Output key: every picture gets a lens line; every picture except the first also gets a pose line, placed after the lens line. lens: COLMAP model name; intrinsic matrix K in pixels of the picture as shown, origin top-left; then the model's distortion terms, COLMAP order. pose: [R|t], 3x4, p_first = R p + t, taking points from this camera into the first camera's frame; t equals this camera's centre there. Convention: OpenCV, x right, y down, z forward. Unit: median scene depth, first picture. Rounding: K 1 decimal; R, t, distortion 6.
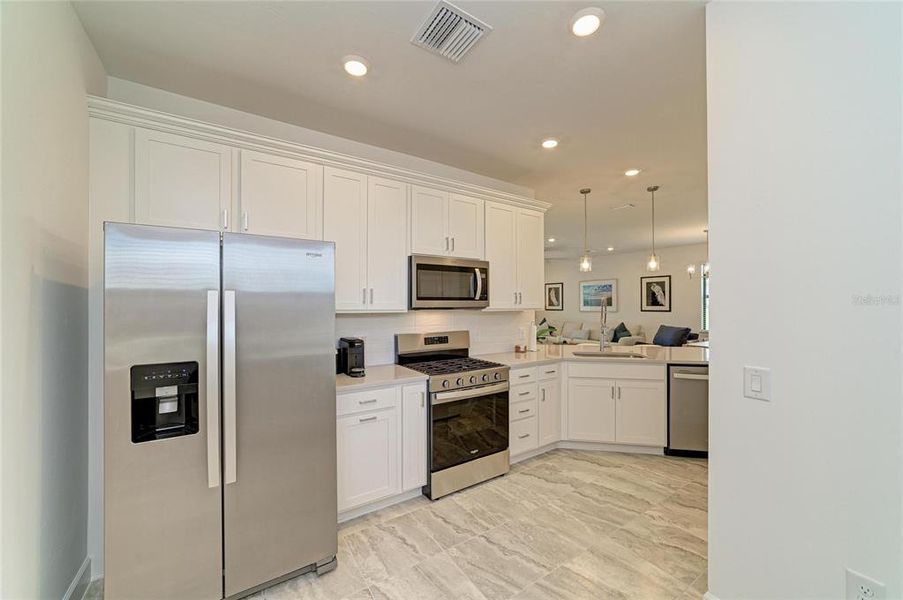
lens RADIAL K [[343.6, 0, 454.1], [0, 343.6, 307.0], [0, 0, 1]] dist [-0.009374, 0.000156]
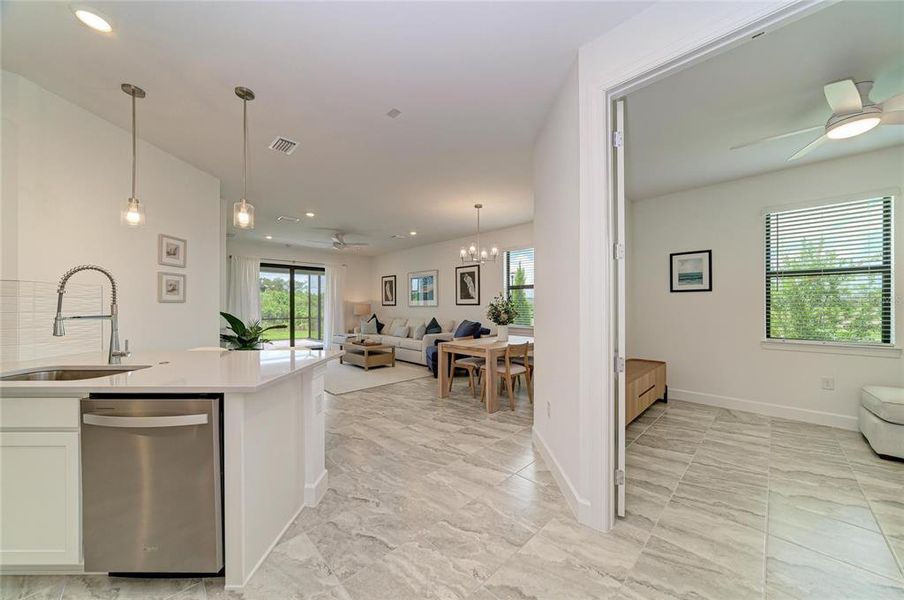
lens RADIAL K [[318.8, 0, 455.1], [0, 318.8, 302.5], [0, 0, 1]] dist [-0.002598, -0.000110]
pose [[0.984034, -0.002588, 0.177962, 1.056739], [0.005075, 0.999896, -0.013523, 0.045885], [-0.177909, 0.014210, 0.983944, 0.466777]]
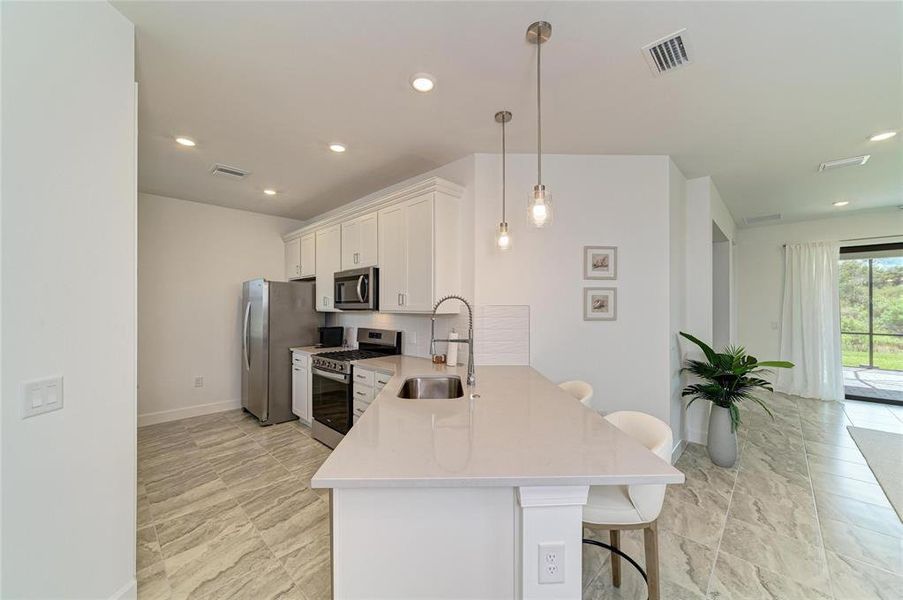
lens RADIAL K [[343.6, 0, 454.1], [0, 343.6, 307.0], [0, 0, 1]] dist [-0.009374, 0.000156]
pose [[0.218594, 0.004340, -0.975806, 1.204155], [-0.005398, 0.999980, 0.003238, -0.010310], [0.975801, 0.004560, 0.218614, 0.999576]]
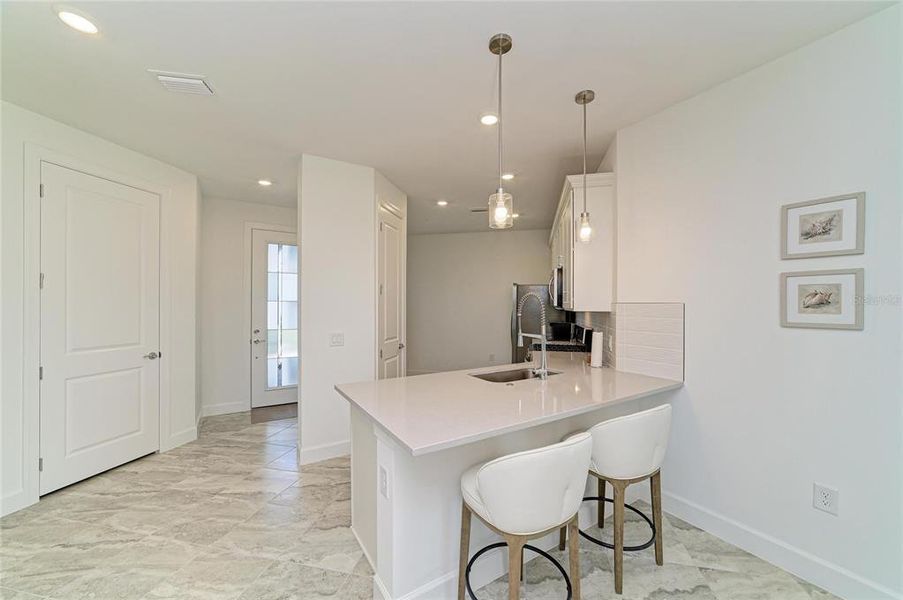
lens RADIAL K [[343.6, 0, 454.1], [0, 343.6, 307.0], [0, 0, 1]] dist [-0.009374, 0.000156]
pose [[-0.725303, 0.003746, -0.688419, 1.159037], [-0.005023, 0.999930, 0.010733, -0.009039], [0.688411, 0.011243, -0.725234, 1.594930]]
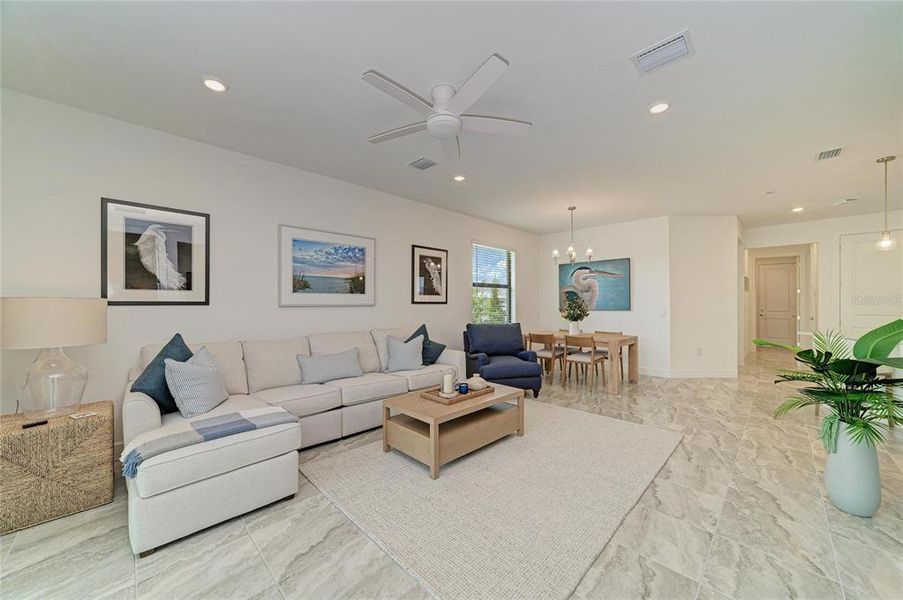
lens RADIAL K [[318.5, 0, 454.6], [0, 318.5, 302.5], [0, 0, 1]] dist [-0.002598, -0.000110]
pose [[-0.179850, -0.010247, 0.983641, 0.010392], [0.000560, 0.999945, 0.010519, 0.013149], [-0.983694, 0.002443, -0.179834, 2.758325]]
